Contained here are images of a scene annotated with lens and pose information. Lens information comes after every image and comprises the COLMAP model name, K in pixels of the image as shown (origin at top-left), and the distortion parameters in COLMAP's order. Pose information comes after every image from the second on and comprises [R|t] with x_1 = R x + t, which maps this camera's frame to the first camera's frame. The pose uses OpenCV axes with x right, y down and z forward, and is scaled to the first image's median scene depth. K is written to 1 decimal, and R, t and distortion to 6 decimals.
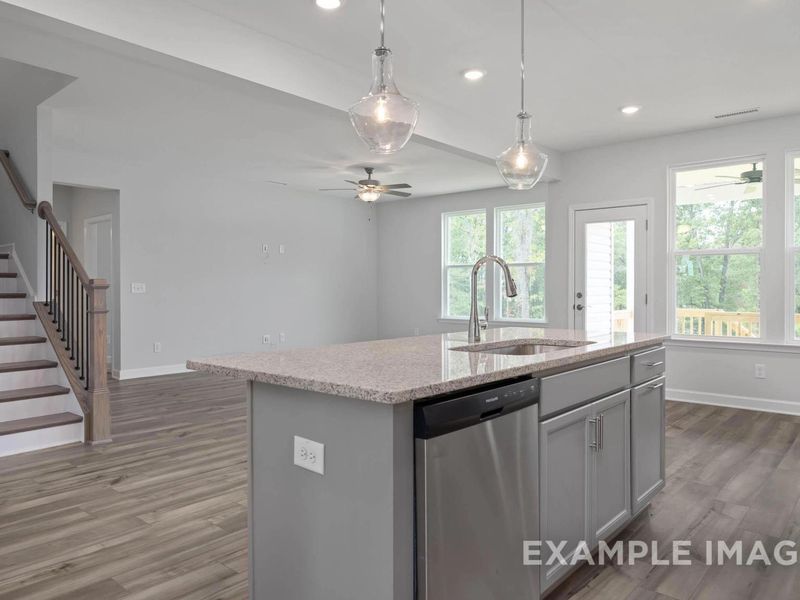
lens RADIAL K [[557.2, 0, 390.1], [0, 557.2, 293.4], [0, 0, 1]] dist [0.000190, -0.001800]
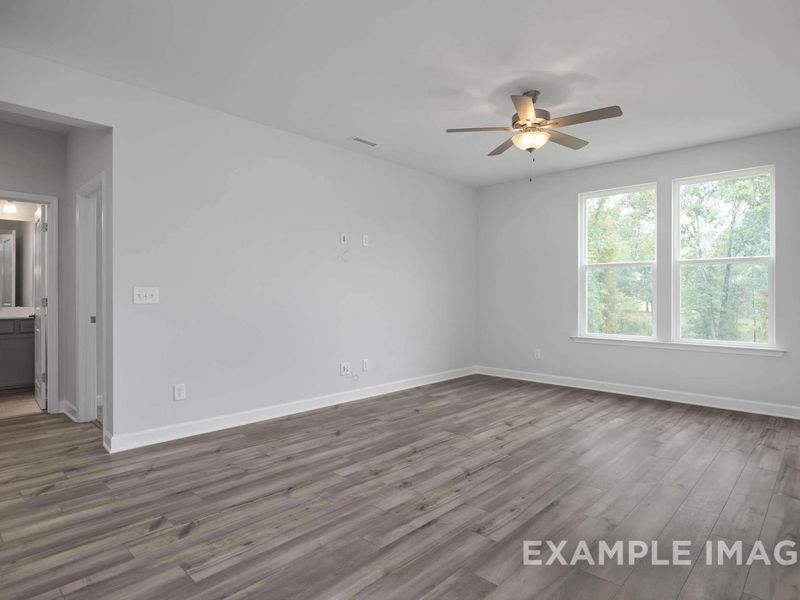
lens RADIAL K [[454.4, 0, 397.8], [0, 454.4, 295.9], [0, 0, 1]] dist [-0.001860, -0.000140]
pose [[0.999270, 0.001874, -0.038147, -0.134666], [-0.002113, 0.999978, -0.006242, -0.005217], [0.038134, 0.006318, 0.999253, 0.432342]]
